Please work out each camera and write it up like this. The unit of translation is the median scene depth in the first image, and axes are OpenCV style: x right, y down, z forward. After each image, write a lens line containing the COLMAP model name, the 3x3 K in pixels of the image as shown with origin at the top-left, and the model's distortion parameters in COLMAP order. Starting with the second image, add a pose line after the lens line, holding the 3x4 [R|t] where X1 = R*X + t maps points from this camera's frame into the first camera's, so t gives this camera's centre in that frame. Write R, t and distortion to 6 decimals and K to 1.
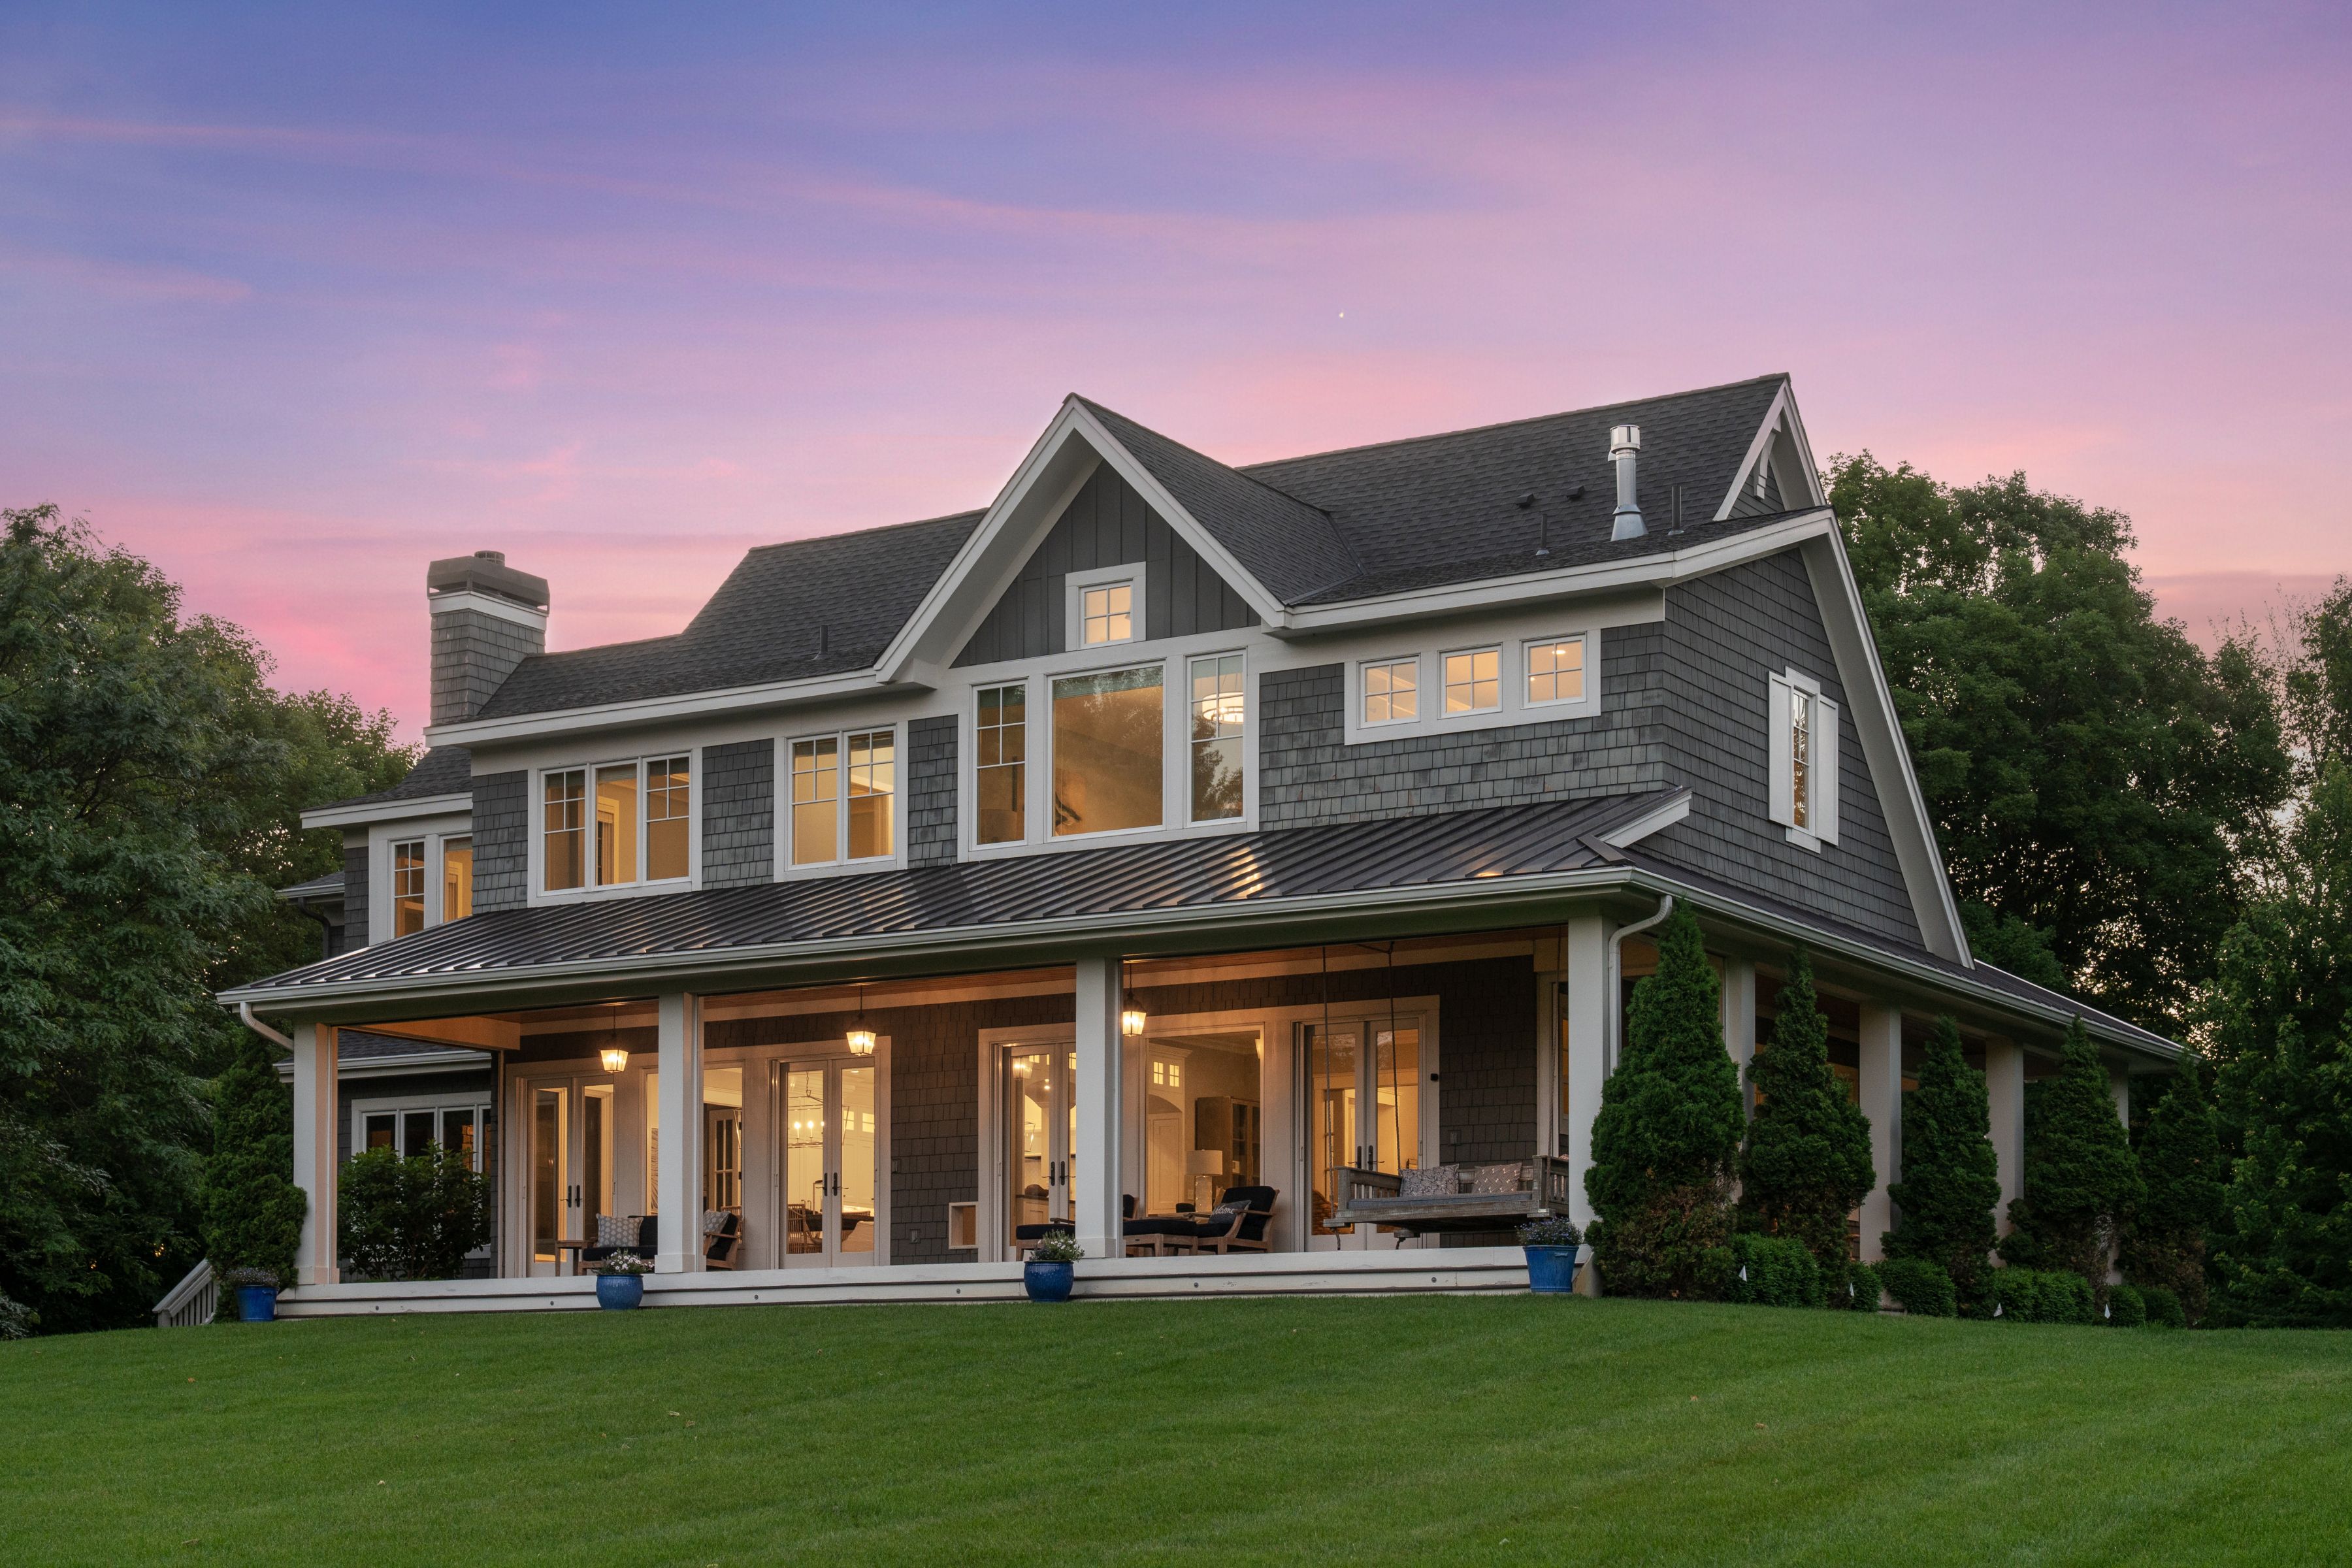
lens RADIAL K [[3573.1, 0, 1165.7], [0, 3573.1, 1349.5], [0, 0, 1]] dist [0.029430, -0.055208]
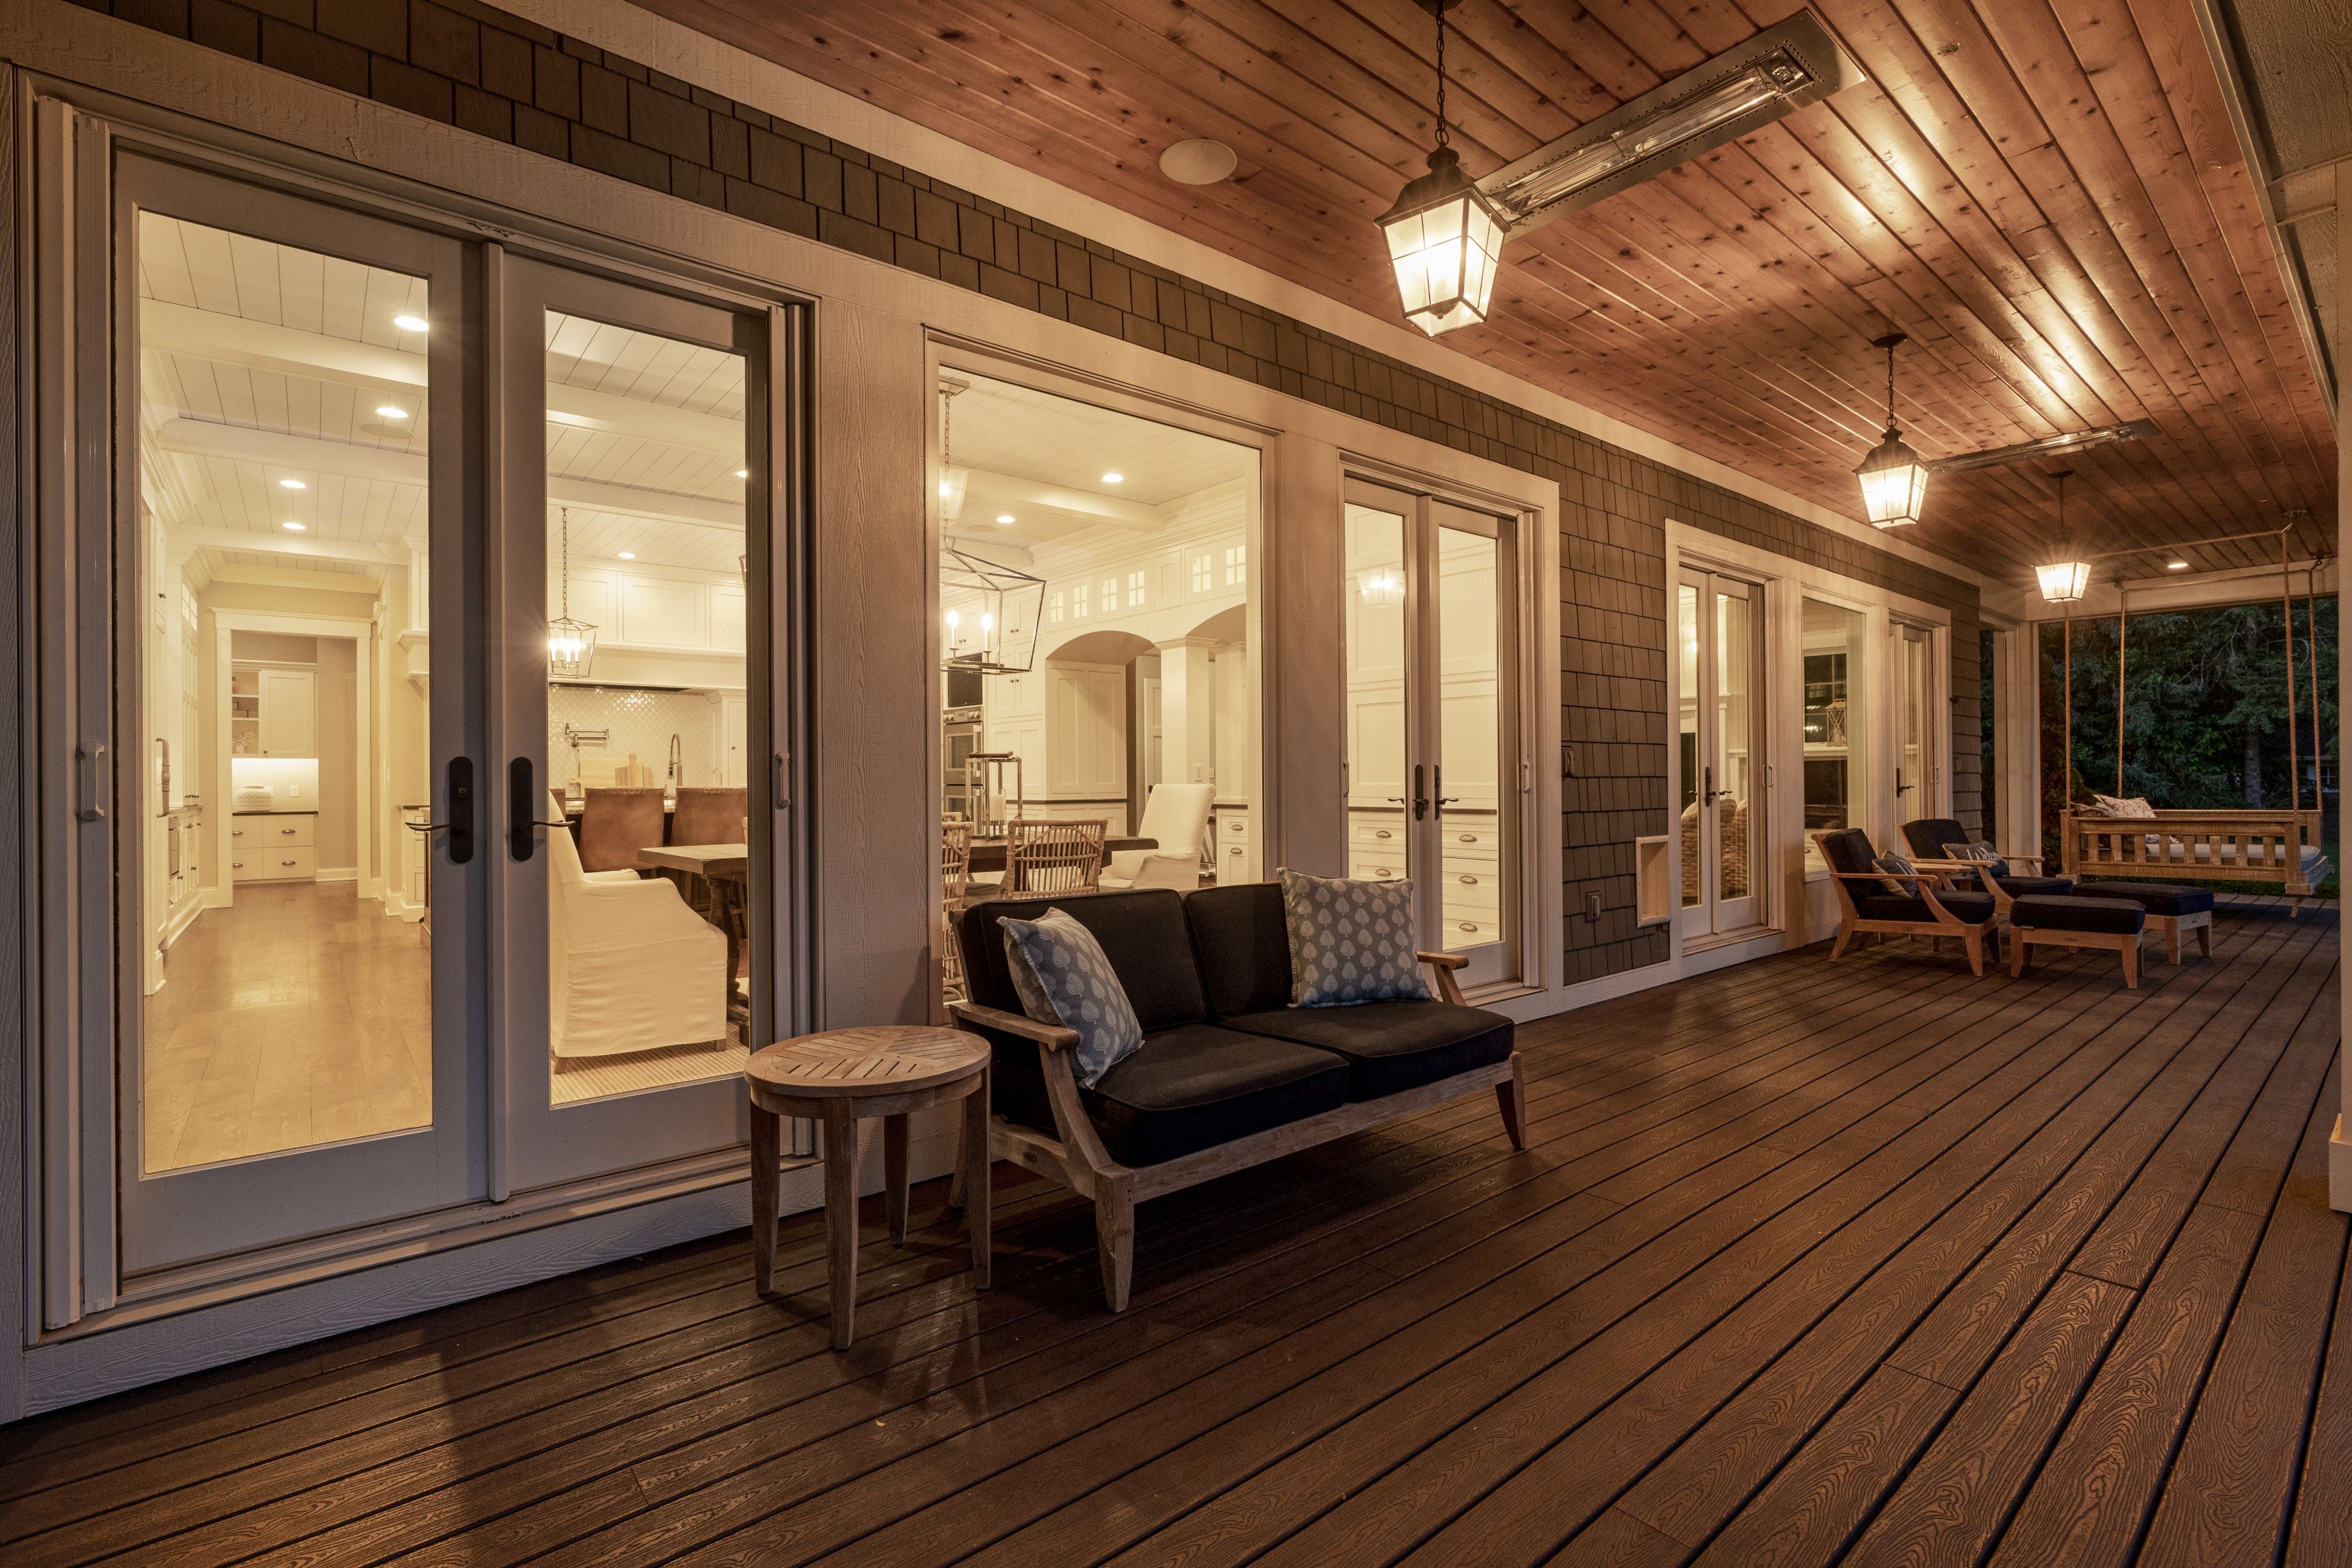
lens RADIAL K [[1061.3, 0, 1176.0], [0, 1061.3, 784.0], [0, 0, 1]] dist [-0.000235, 0.000042]
pose [[0.316864, -0.005996, 0.948452, -0.230867], [-0.015345, 0.999817, 0.011447, -0.050192], [-0.948347, -0.018181, 0.316714, 1.028209]]
